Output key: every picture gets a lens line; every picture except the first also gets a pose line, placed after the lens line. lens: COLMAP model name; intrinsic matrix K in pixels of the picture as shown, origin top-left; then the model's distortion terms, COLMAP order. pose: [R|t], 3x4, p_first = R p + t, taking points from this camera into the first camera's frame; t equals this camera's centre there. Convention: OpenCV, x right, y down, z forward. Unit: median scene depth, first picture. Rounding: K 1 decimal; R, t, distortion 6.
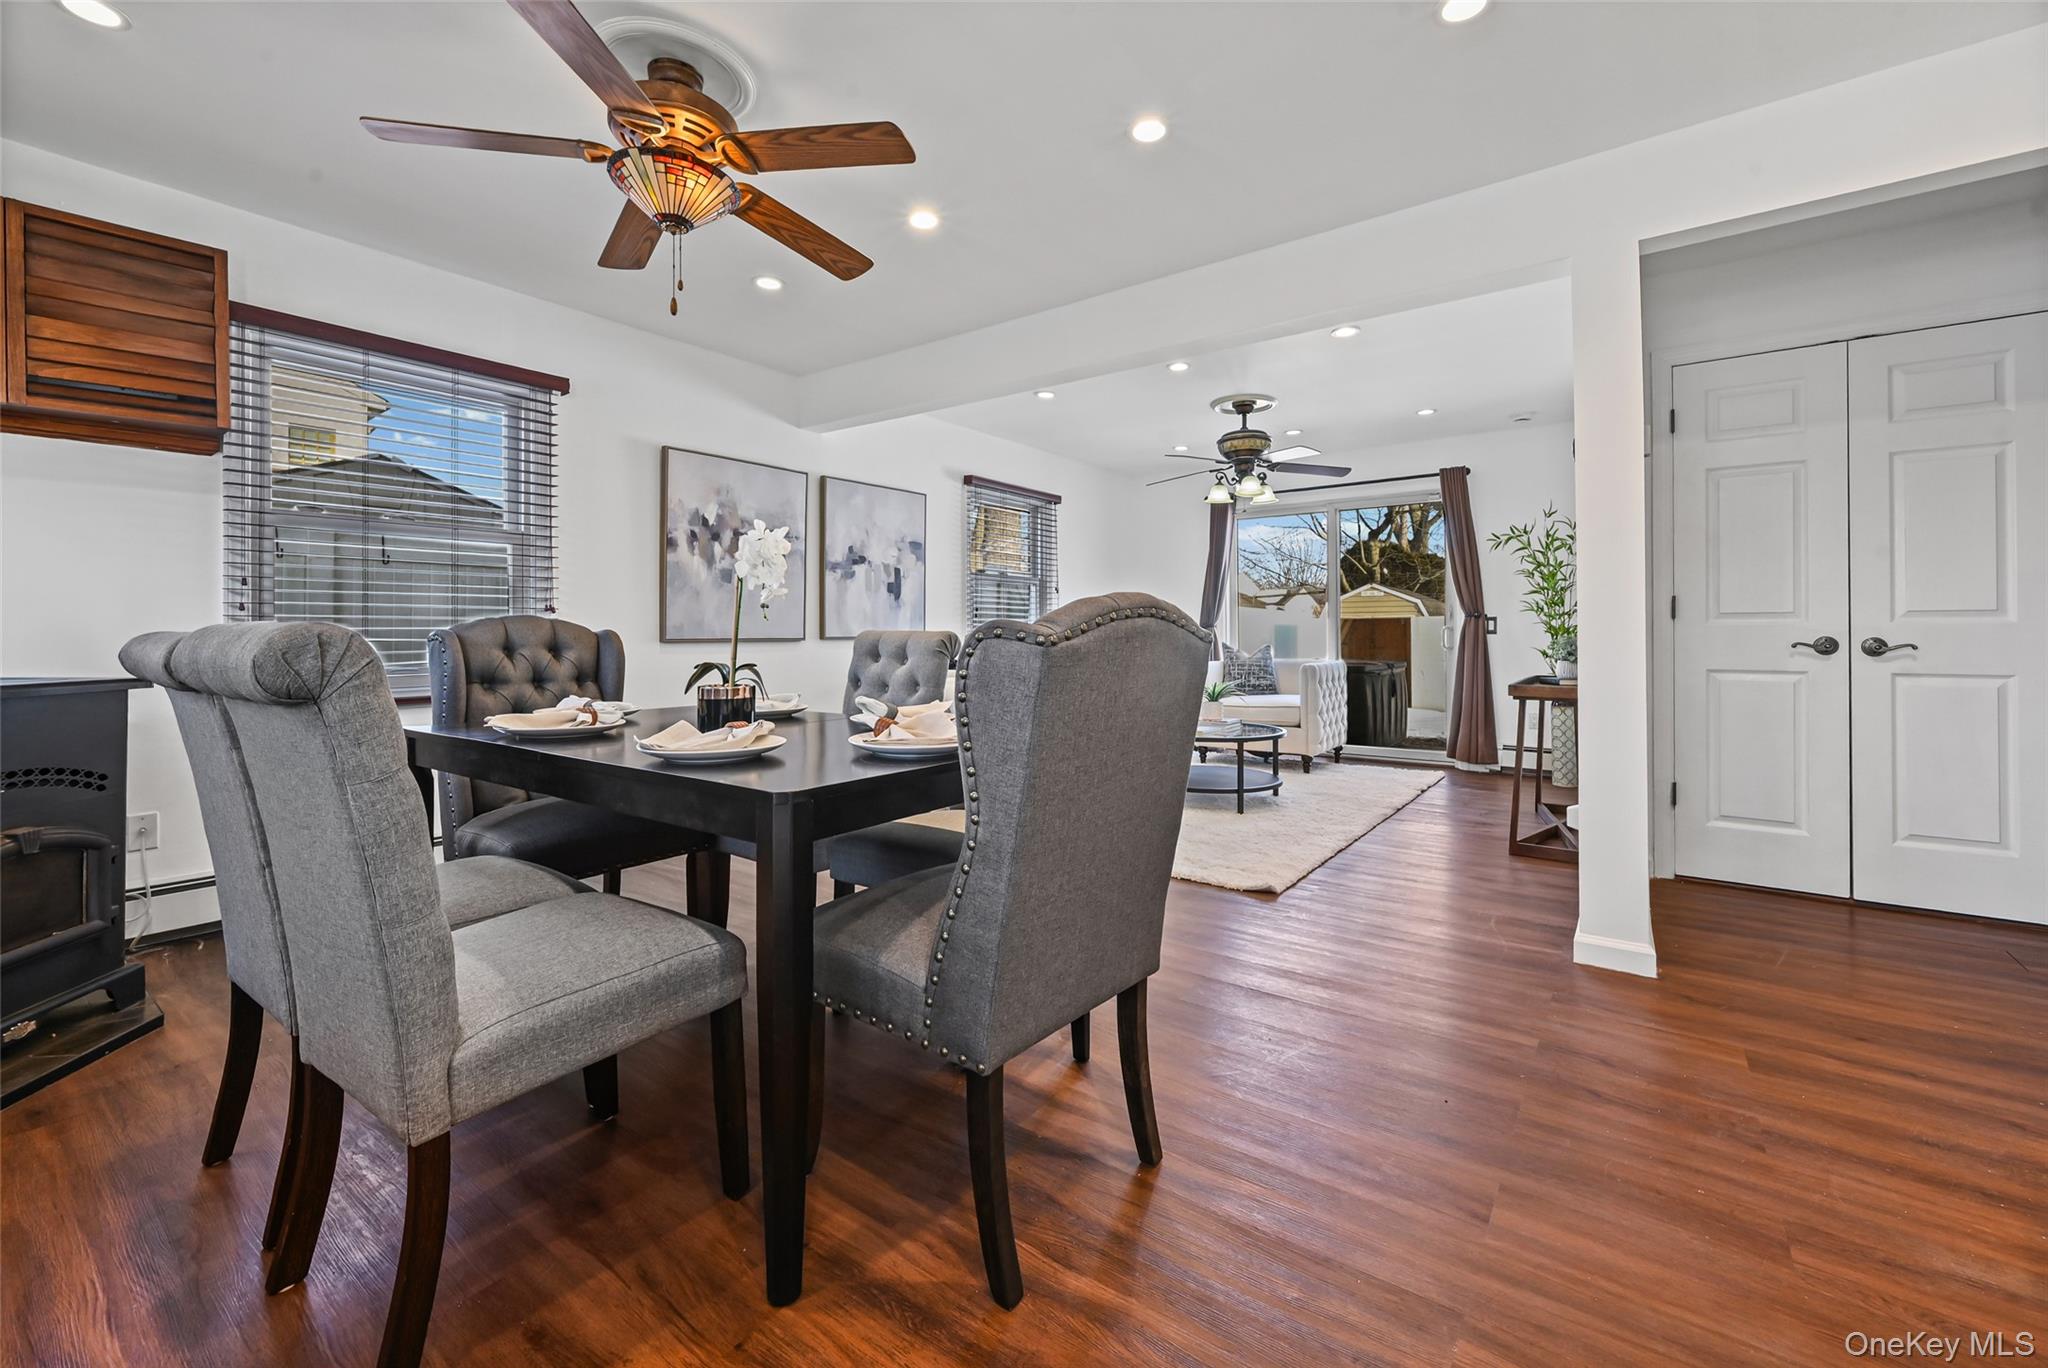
lens RADIAL K [[842.5, 0, 1028.9], [0, 842.5, 641.3], [0, 0, 1]] dist [-0.001148, -0.000047]
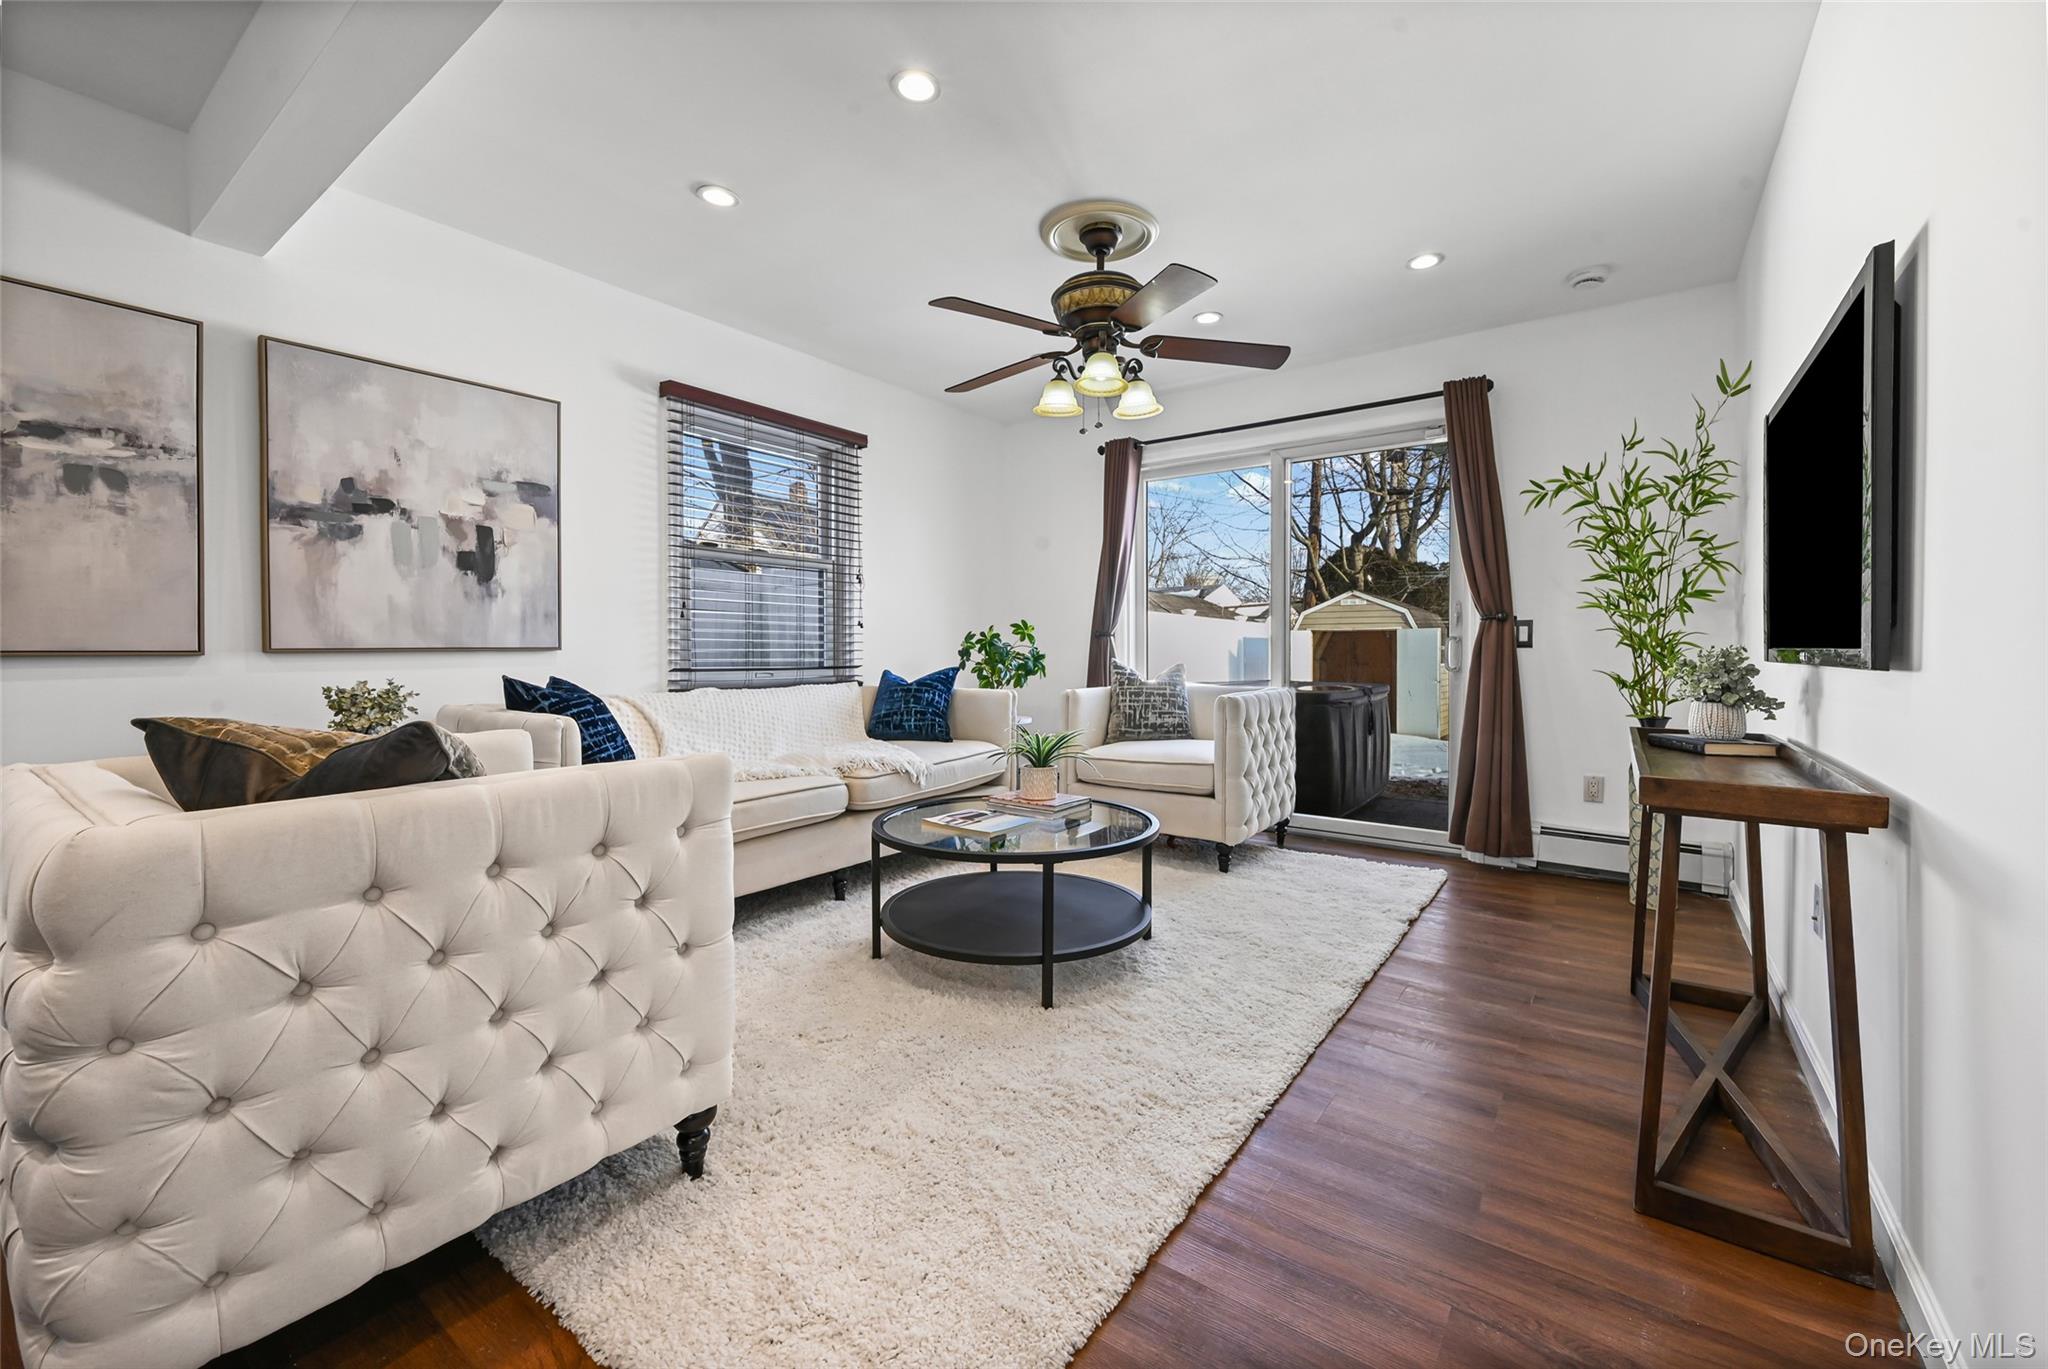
lens RADIAL K [[818.1, 0, 1032.1], [0, 818.1, 672.3], [0, 0, 1]] dist [-0.000422, 0.000087]
pose [[0.999978, 0.003045, 0.005948, 0.181049], [-0.003167, 0.999782, 0.020615, -0.001687], [-0.005884, -0.020633, 0.999770, 0.394979]]
